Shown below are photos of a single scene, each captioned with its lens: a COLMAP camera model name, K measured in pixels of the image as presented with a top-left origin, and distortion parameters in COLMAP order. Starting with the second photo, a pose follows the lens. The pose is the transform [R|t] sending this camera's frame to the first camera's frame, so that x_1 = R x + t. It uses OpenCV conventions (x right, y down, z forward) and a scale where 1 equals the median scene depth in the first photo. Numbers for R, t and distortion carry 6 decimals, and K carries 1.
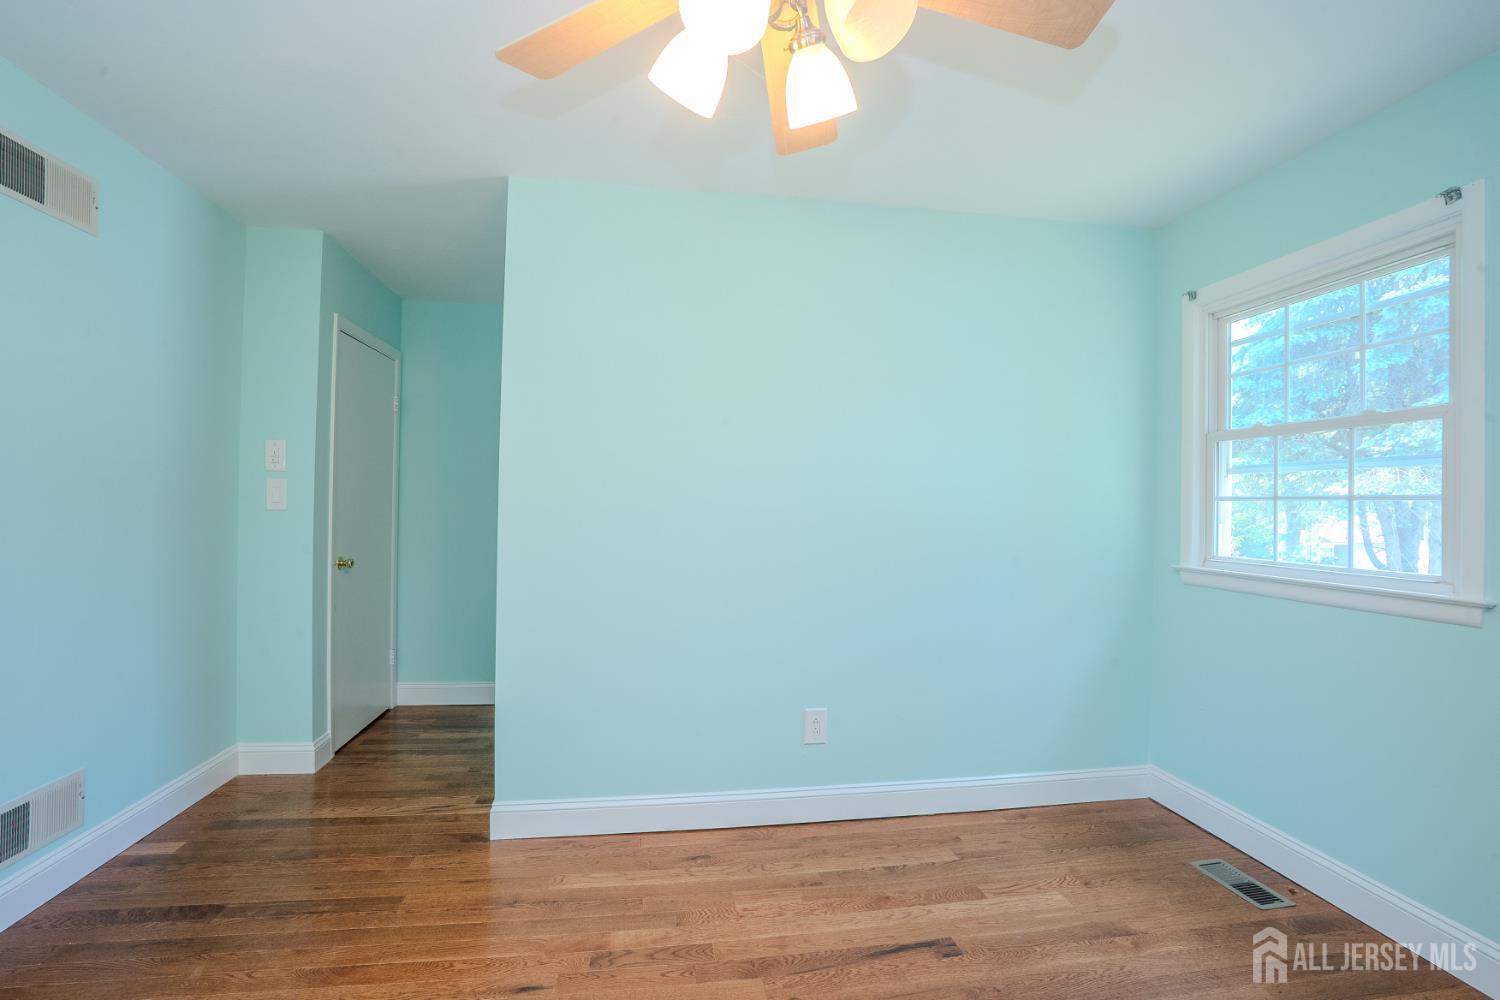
lens RADIAL K [[688.0, 0, 751.9], [0, 688.0, 498.8], [0, 0, 1]] dist [-0.052719, 0.019237]
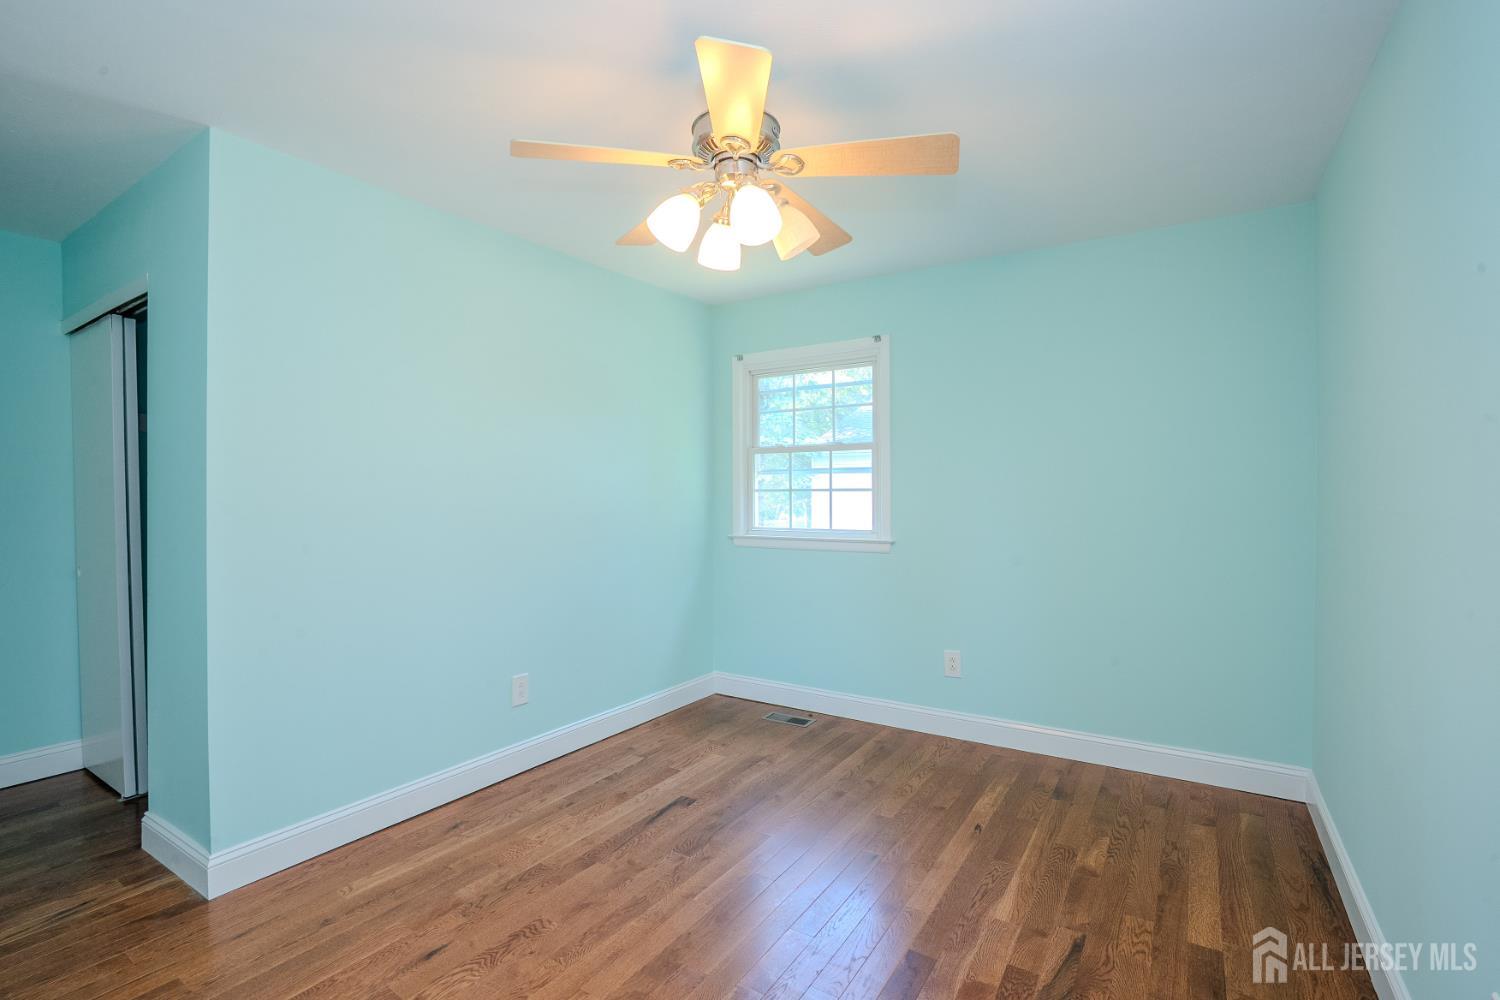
lens RADIAL K [[688.0, 0, 759.3], [0, 688.0, 500.2], [0, 0, 1]] dist [-0.052719, 0.019237]
pose [[0.658088, -0.019550, 0.752688, -0.581428], [0.006472, 0.999773, 0.020309, -0.011758], [-0.752914, -0.008494, 0.658065, -0.073003]]
